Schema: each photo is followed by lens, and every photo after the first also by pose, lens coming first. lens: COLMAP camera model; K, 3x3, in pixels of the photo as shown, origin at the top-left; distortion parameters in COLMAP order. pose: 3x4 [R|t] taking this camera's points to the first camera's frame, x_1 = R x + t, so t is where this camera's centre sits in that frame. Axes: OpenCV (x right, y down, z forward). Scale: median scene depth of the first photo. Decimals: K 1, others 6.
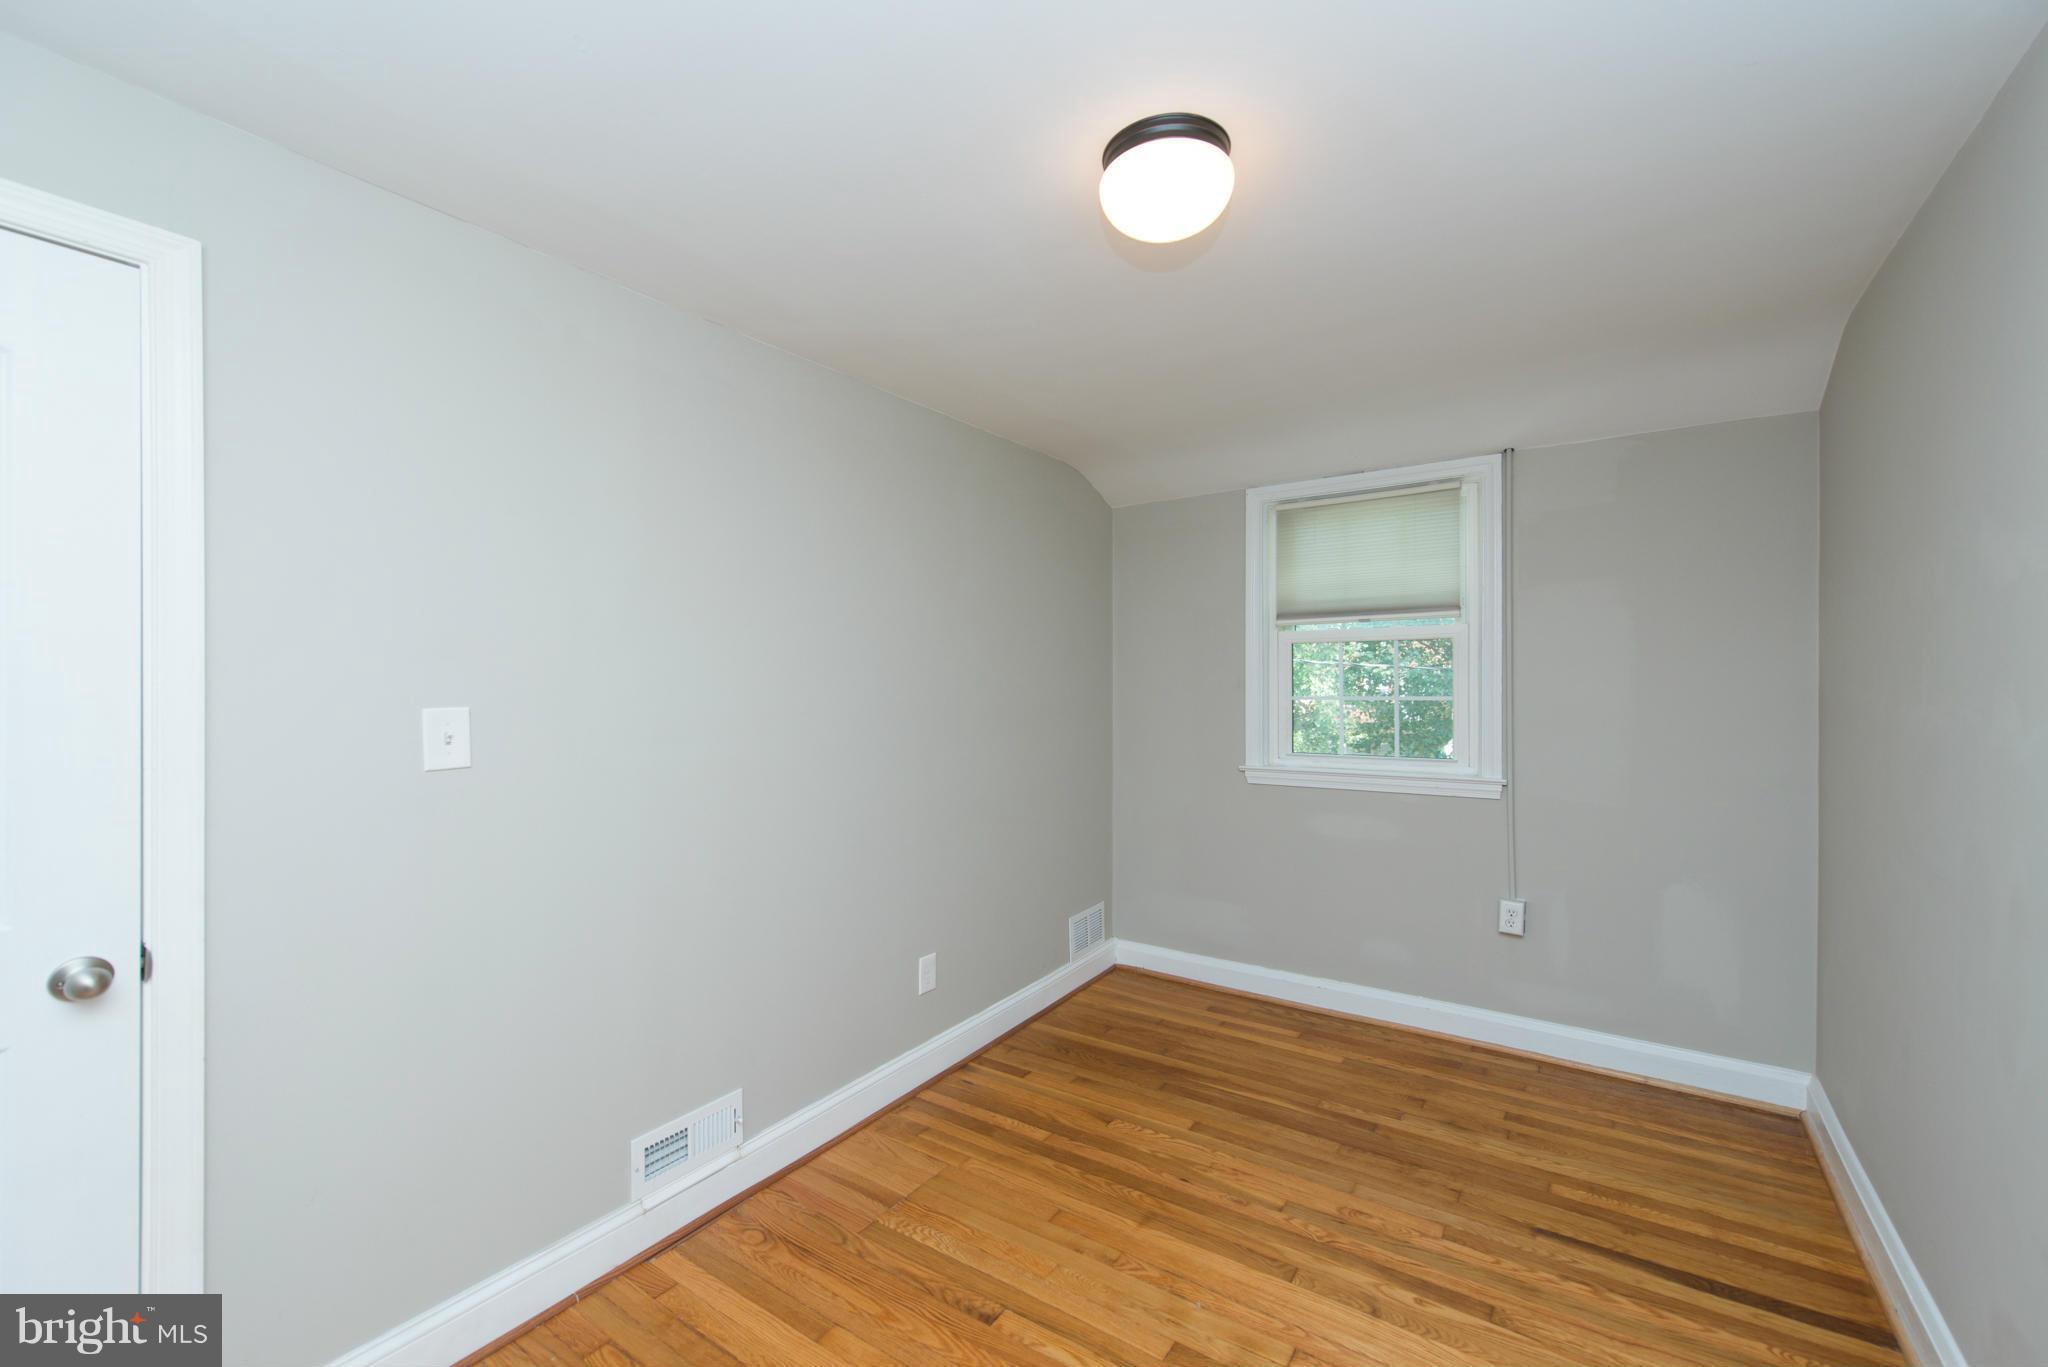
lens RADIAL K [[831.0, 0, 1036.7], [0, 831.0, 683.0], [0, 0, 1]] dist [0.011754, -0.001260]
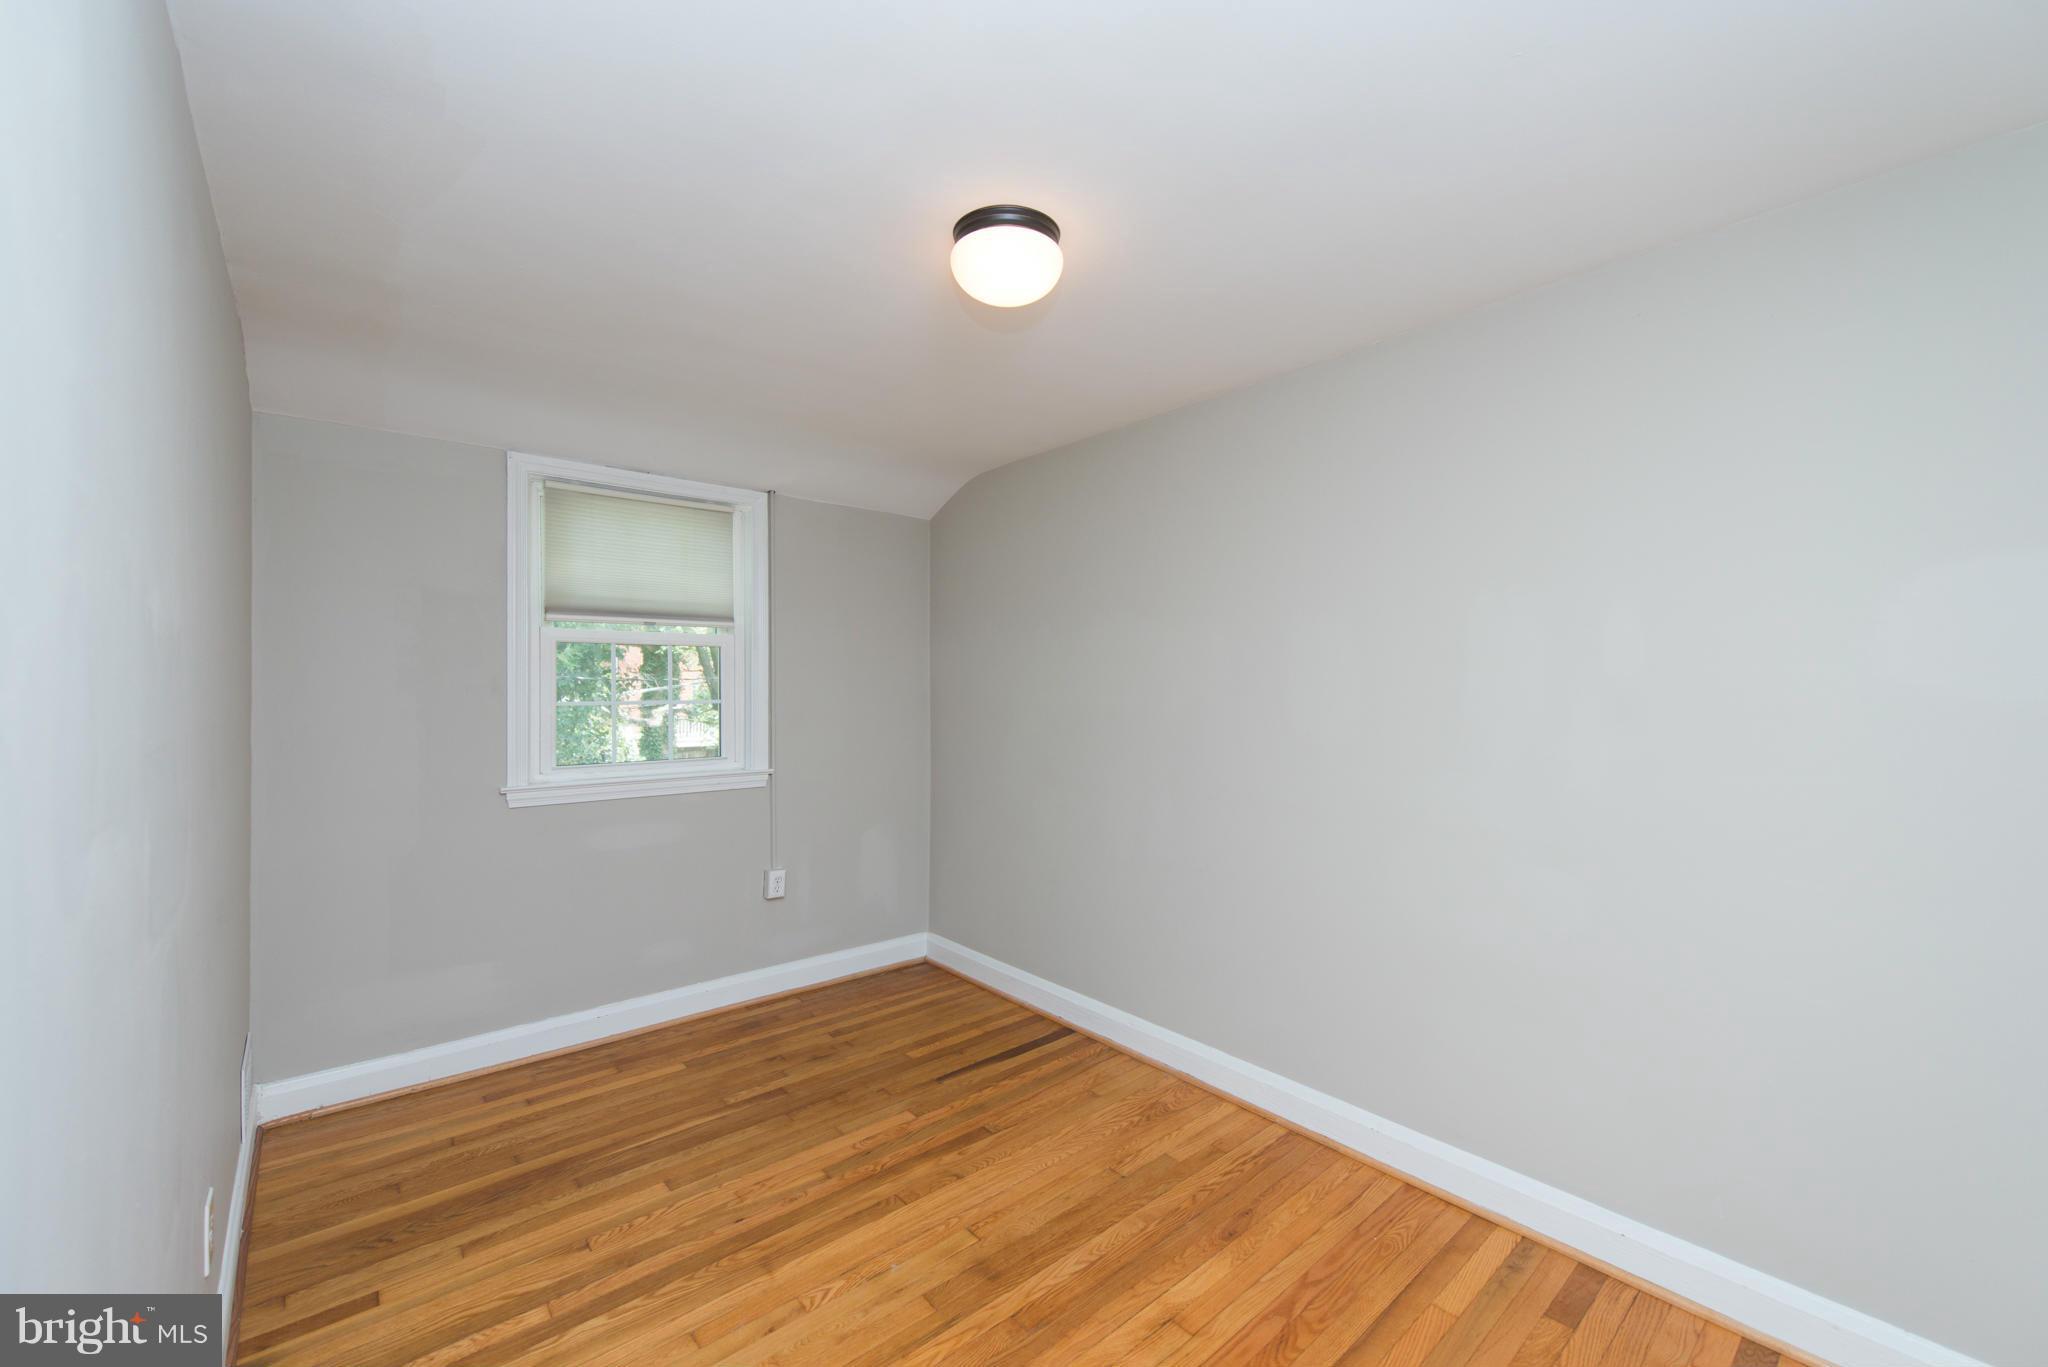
lens RADIAL K [[831.0, 0, 1035.8], [0, 831.0, 687.0], [0, 0, 1]] dist [0.011754, -0.001260]
pose [[0.258061, 0.005963, 0.966110, -0.502569], [-0.003402, 0.999980, -0.005264, 0.004255], [-0.966123, -0.001928, 0.258077, 0.346518]]
